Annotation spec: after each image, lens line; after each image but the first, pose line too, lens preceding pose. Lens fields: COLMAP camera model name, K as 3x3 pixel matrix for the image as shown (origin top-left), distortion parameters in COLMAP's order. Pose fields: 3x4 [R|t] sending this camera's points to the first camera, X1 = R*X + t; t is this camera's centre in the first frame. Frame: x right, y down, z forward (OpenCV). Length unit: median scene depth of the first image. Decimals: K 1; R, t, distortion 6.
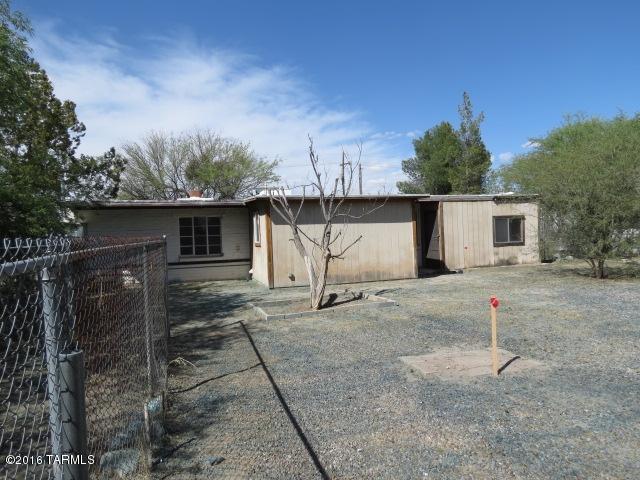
lens RADIAL K [[445.2, 0, 320.0], [0, 445.2, 240.0], [0, 0, 1]] dist [-0.062084, 0.033008]
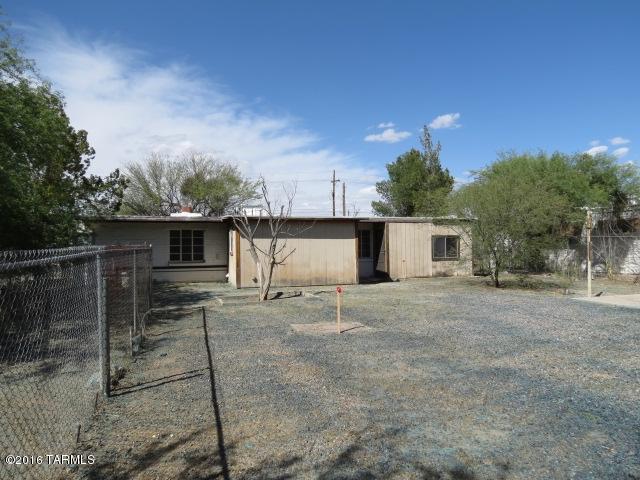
lens RADIAL K [[455.9, 0, 320.0], [0, 455.9, 240.0], [0, 0, 1]] dist [-0.048287, 0.044015]
pose [[0.999571, 0.026444, -0.012611, 0.105410], [-0.026795, 0.999233, -0.028570, 0.001798], [0.011846, 0.028896, 0.999512, -0.231024]]
